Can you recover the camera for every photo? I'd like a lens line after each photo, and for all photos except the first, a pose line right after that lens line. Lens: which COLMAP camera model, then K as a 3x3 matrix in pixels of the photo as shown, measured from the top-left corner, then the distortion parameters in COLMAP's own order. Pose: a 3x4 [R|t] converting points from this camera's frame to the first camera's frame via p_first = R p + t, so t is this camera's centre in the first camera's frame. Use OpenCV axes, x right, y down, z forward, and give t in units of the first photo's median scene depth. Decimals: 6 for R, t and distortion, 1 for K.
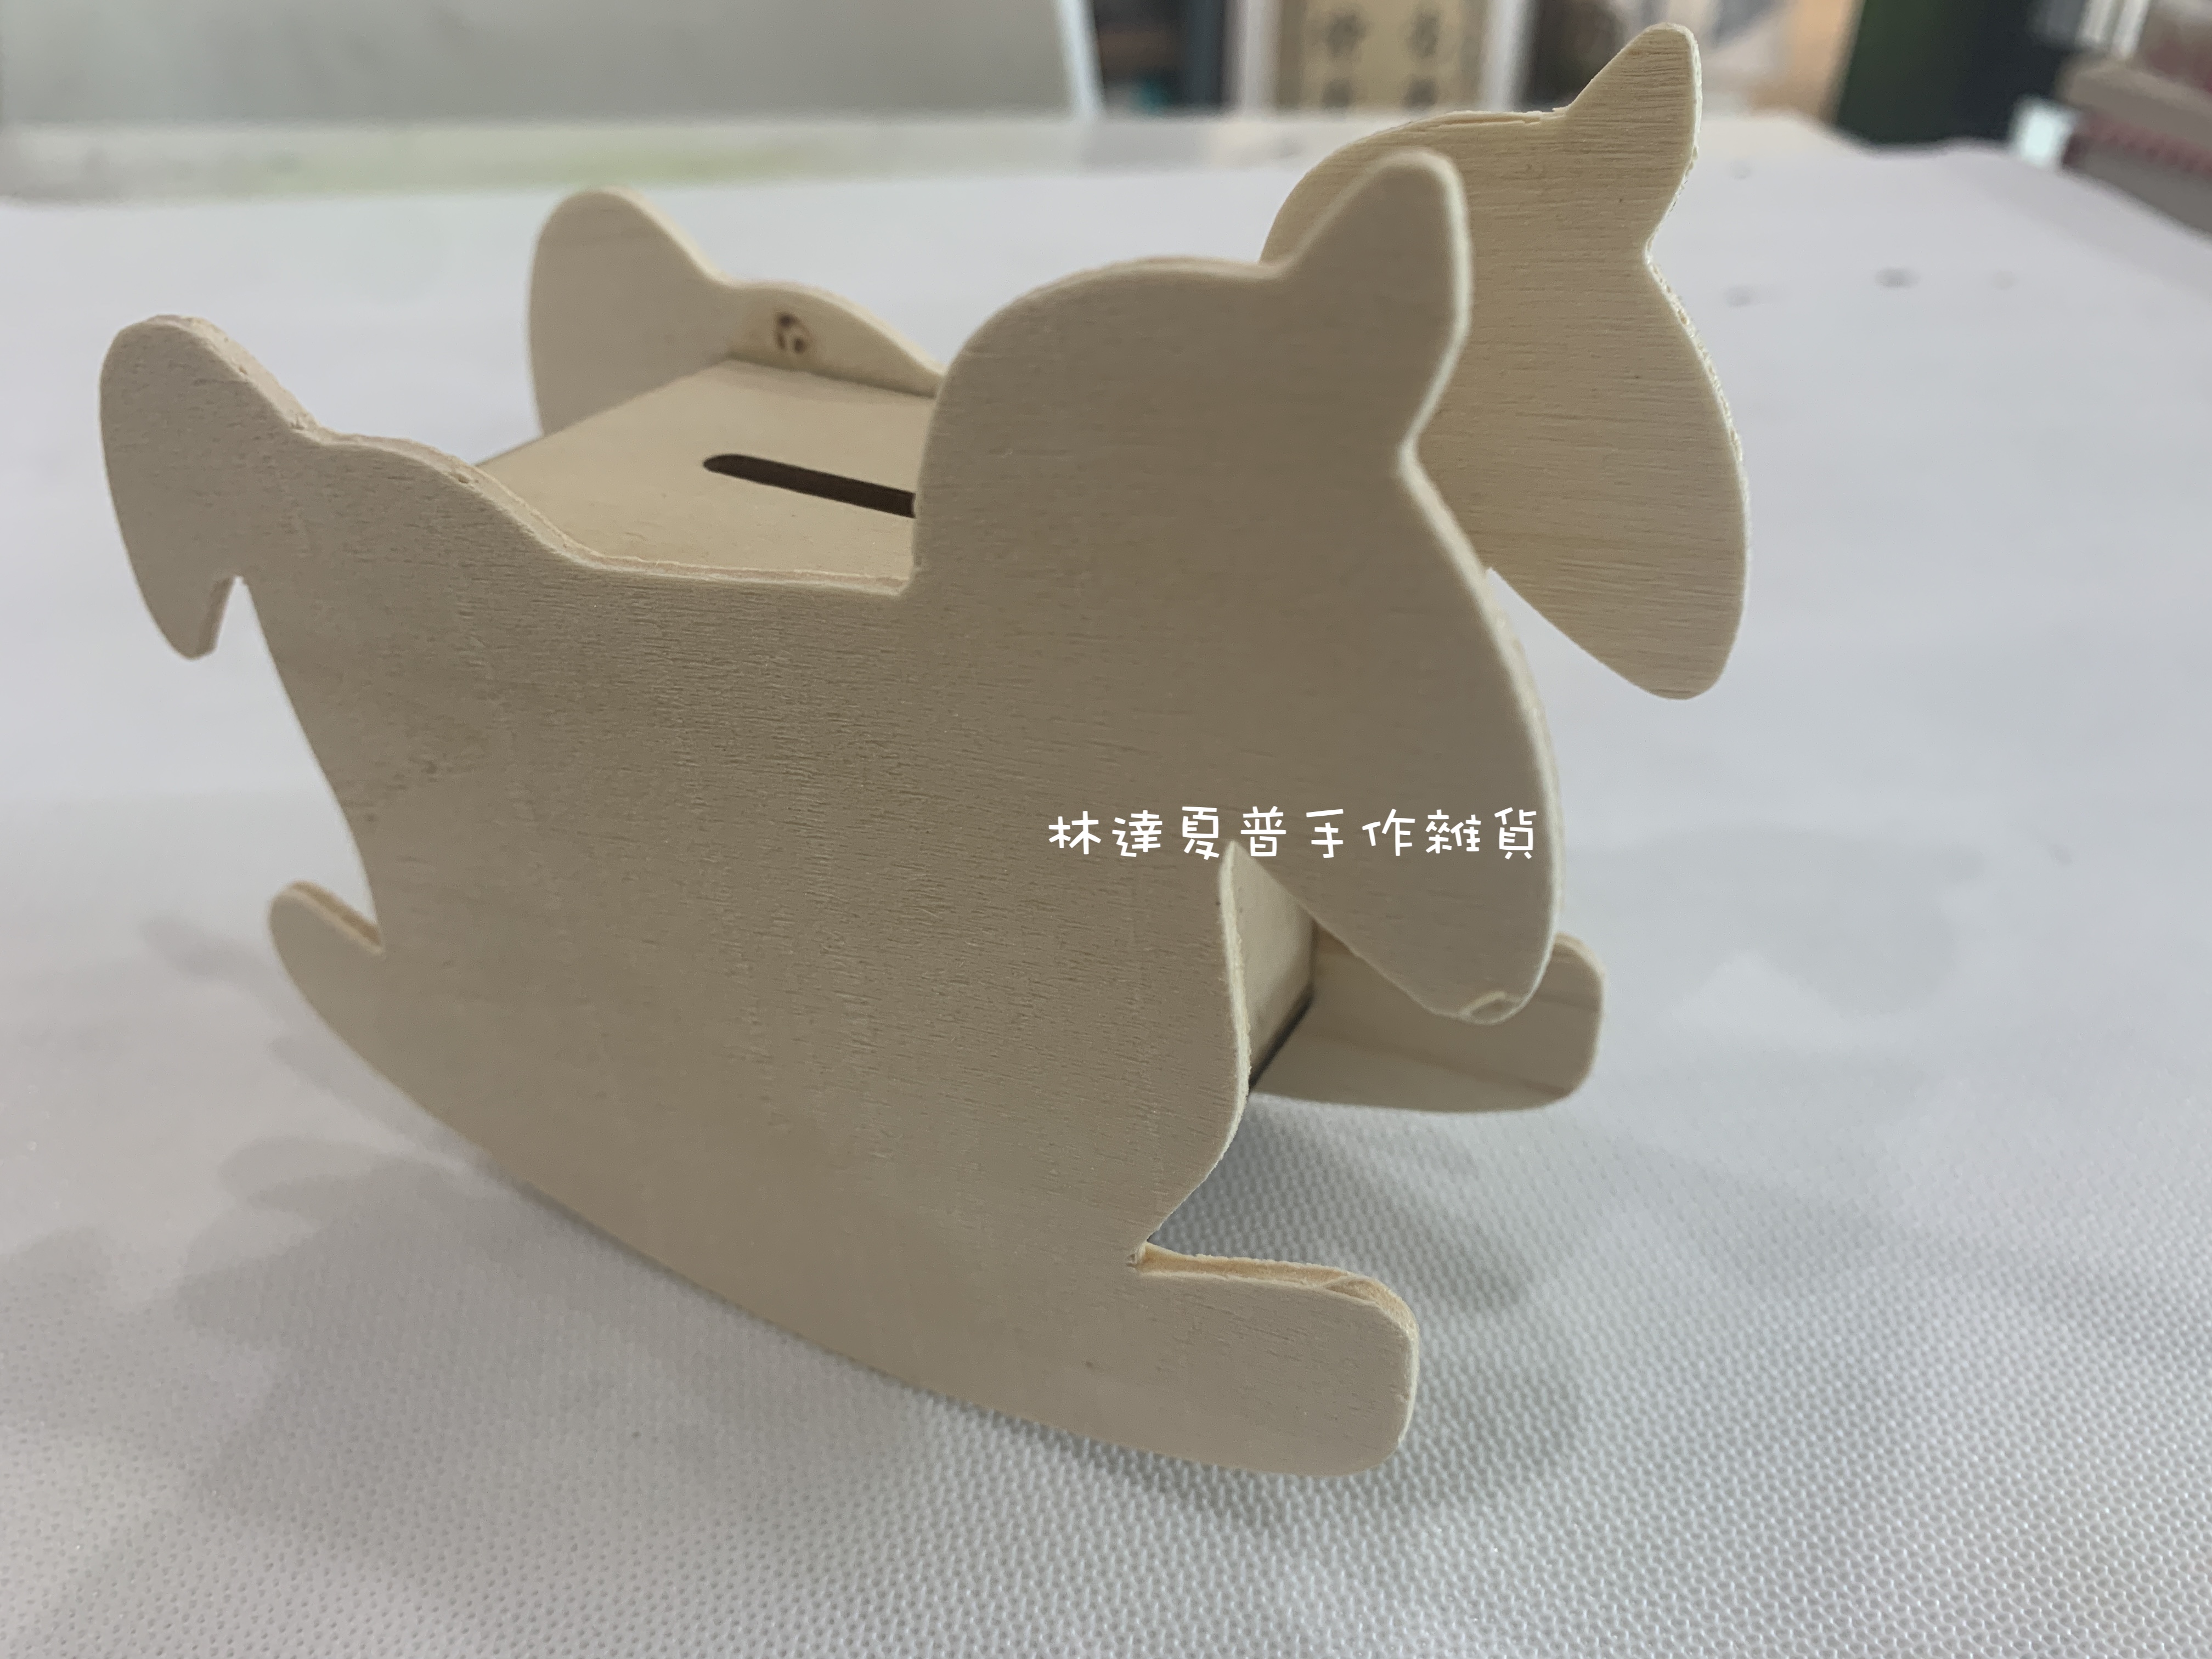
lens RADIAL K [[1700.3, 0, 1106.0], [0, 1700.3, 829.5], [0, 0, 1]] dist [-0.005024, 0.005828]
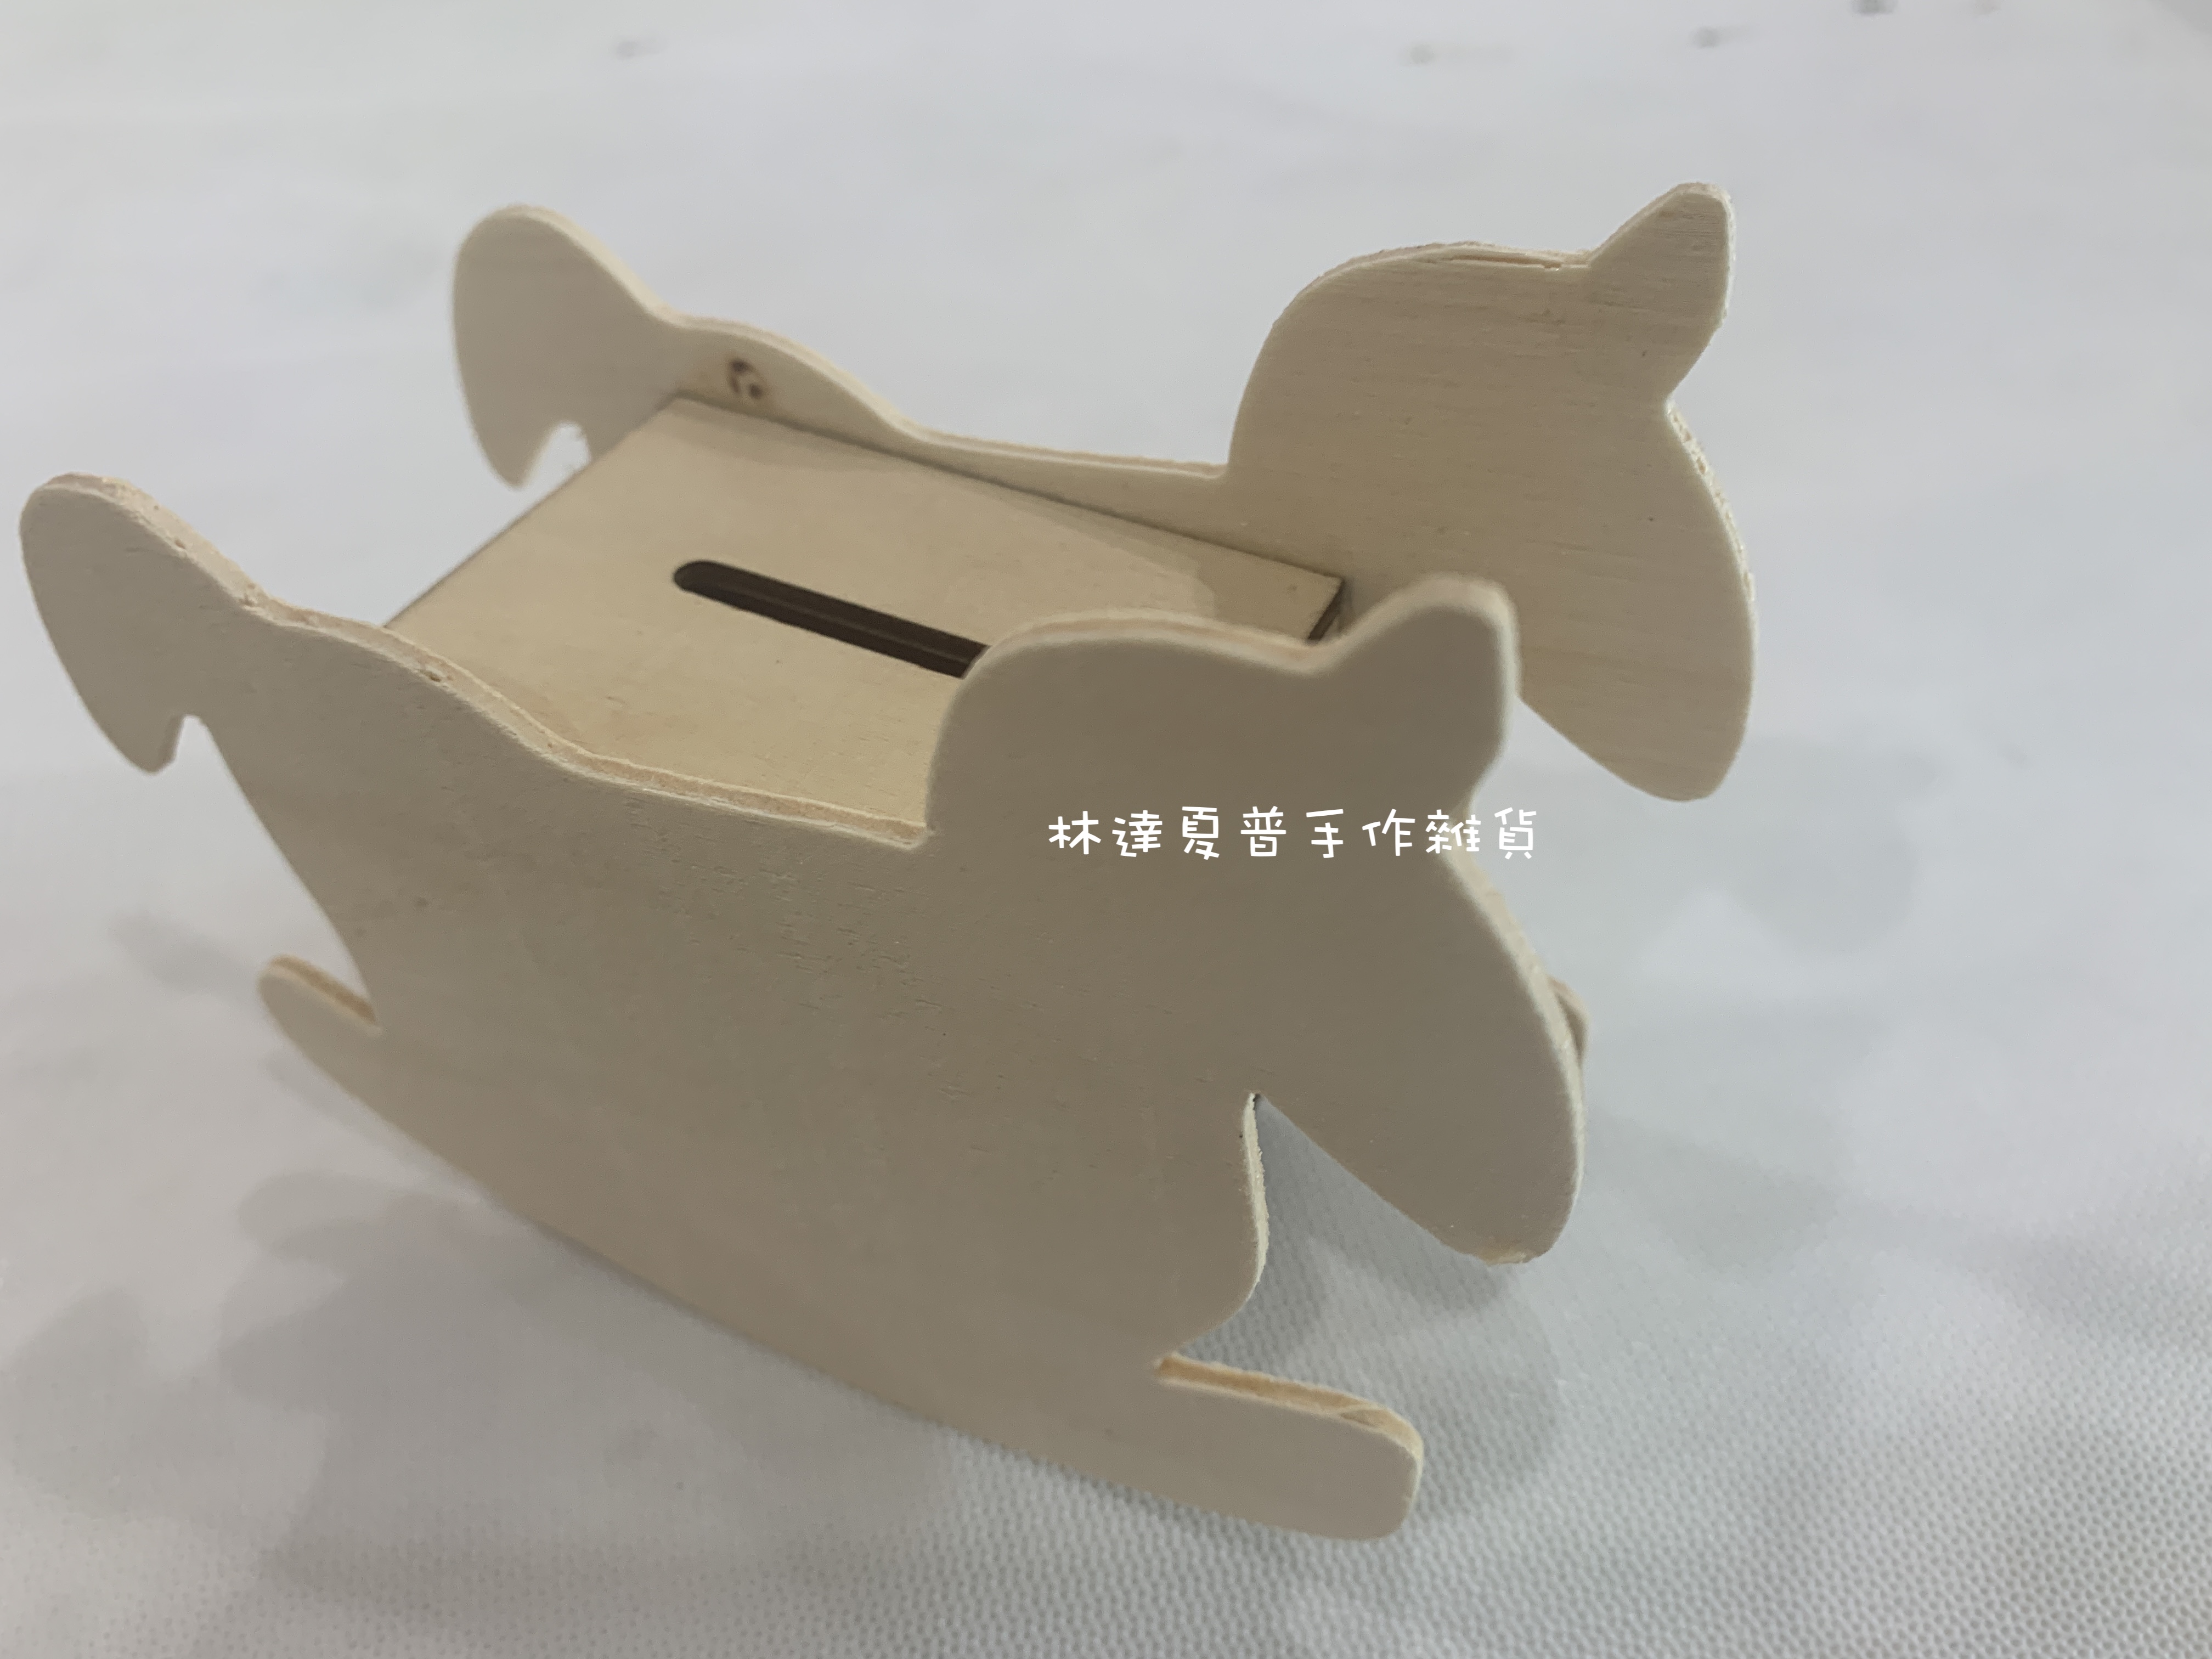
lens RADIAL K [[1699.7, 0, 1106.0], [0, 1699.7, 829.5], [0, 0, 1]] dist [-0.001152, -0.011181]
pose [[0.998598, -0.038205, 0.036641, -0.035118], [0.030292, 0.980067, 0.196343, -0.259994], [-0.043412, -0.194957, 0.979850, 0.027984]]
